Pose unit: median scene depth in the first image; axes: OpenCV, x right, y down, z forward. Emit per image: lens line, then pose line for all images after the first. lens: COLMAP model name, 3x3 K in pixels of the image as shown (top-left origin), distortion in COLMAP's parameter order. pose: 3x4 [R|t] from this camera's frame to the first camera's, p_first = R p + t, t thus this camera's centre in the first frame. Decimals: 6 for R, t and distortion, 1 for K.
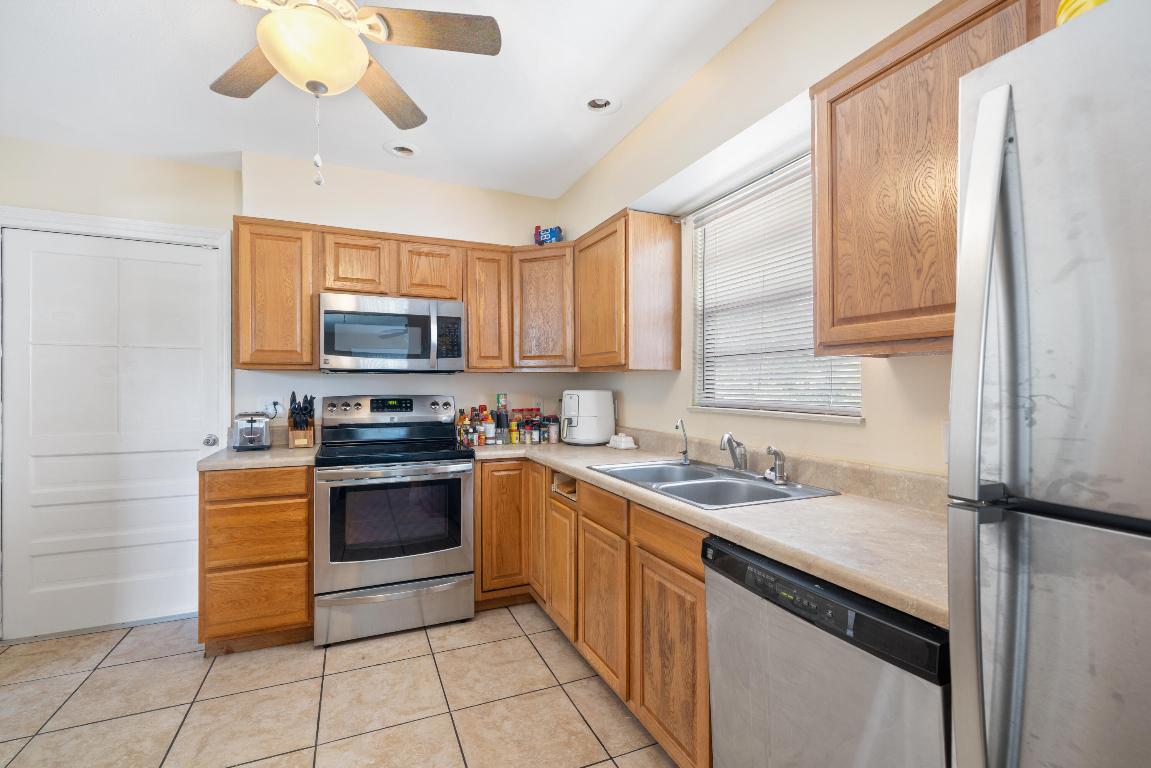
lens RADIAL K [[493.2, 0, 570.9], [0, 493.2, 380.0], [0, 0, 1]] dist [0.001472, 0.000057]
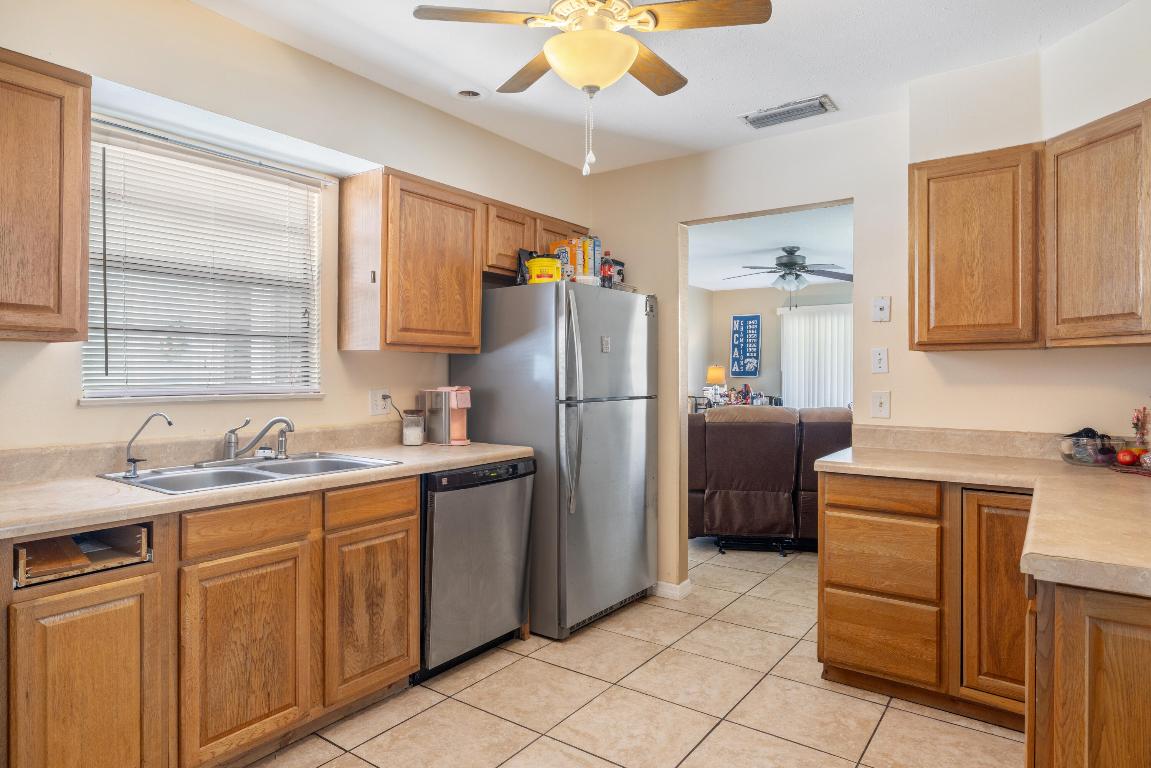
lens RADIAL K [[685.4, 0, 572.8], [0, 685.4, 370.8], [0, 0, 1]] dist [-0.001111, -0.000249]
pose [[-0.509029, 0.000039, 0.860749, -1.406073], [-0.010788, 0.999921, -0.006425, 0.020288], [-0.860682, -0.012556, -0.508989, 1.413549]]
